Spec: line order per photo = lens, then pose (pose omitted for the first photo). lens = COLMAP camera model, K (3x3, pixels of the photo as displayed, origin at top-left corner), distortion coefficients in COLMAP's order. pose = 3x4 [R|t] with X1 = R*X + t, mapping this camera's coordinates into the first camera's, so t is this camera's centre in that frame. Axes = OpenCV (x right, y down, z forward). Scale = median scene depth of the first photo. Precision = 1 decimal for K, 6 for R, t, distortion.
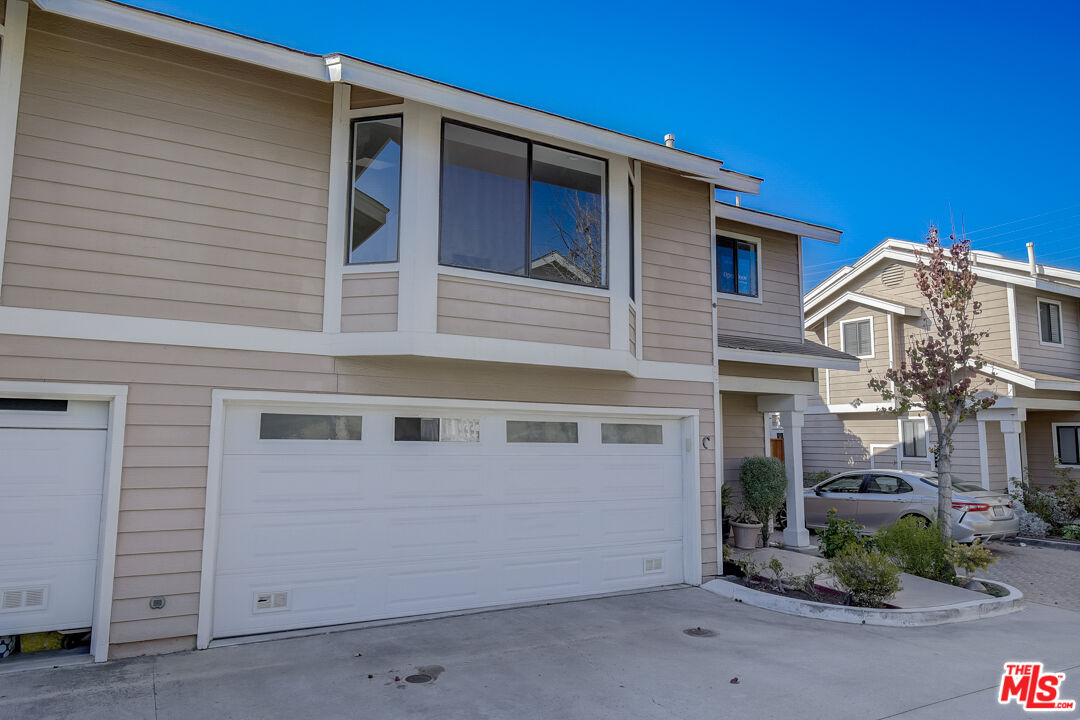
lens RADIAL K [[694.7, 0, 539.4], [0, 694.7, 360.4], [0, 0, 1]] dist [-0.012382, 0.000804]
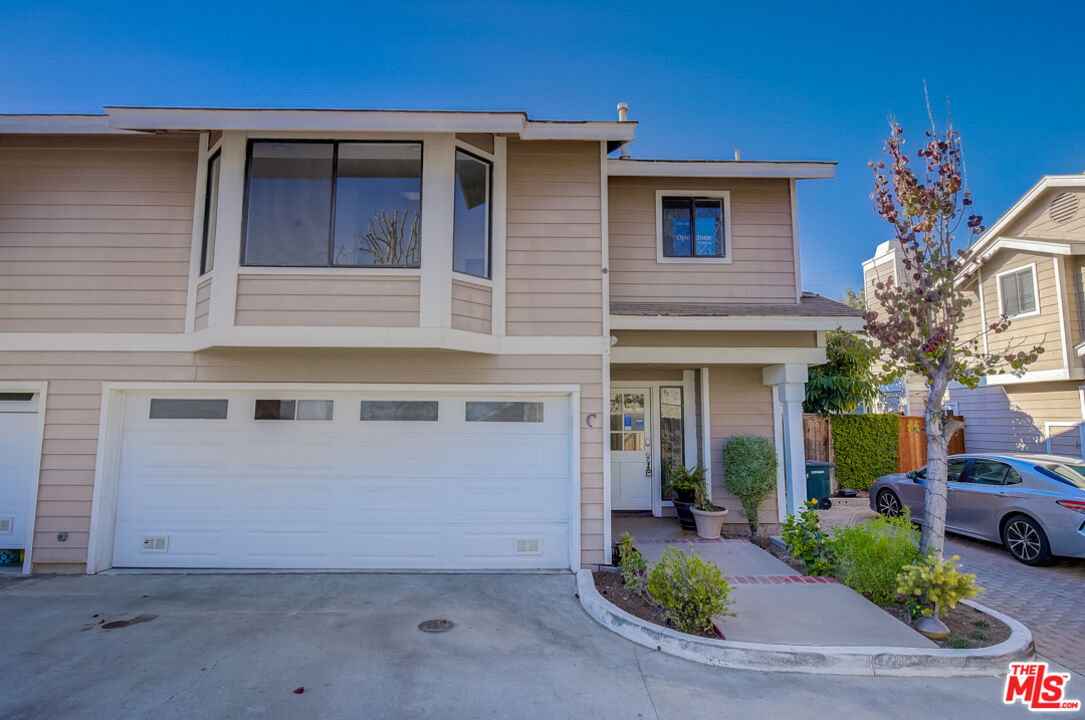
lens RADIAL K [[554.0, 0, 542.6], [0, 554.0, 362.1], [0, 0, 1]] dist [-0.014904, 0.003449]
pose [[0.876295, -0.057900, -0.478282, 0.618013], [0.060272, 0.998128, -0.010402, 0.051776], [0.477989, -0.019712, 0.878144, 0.368563]]
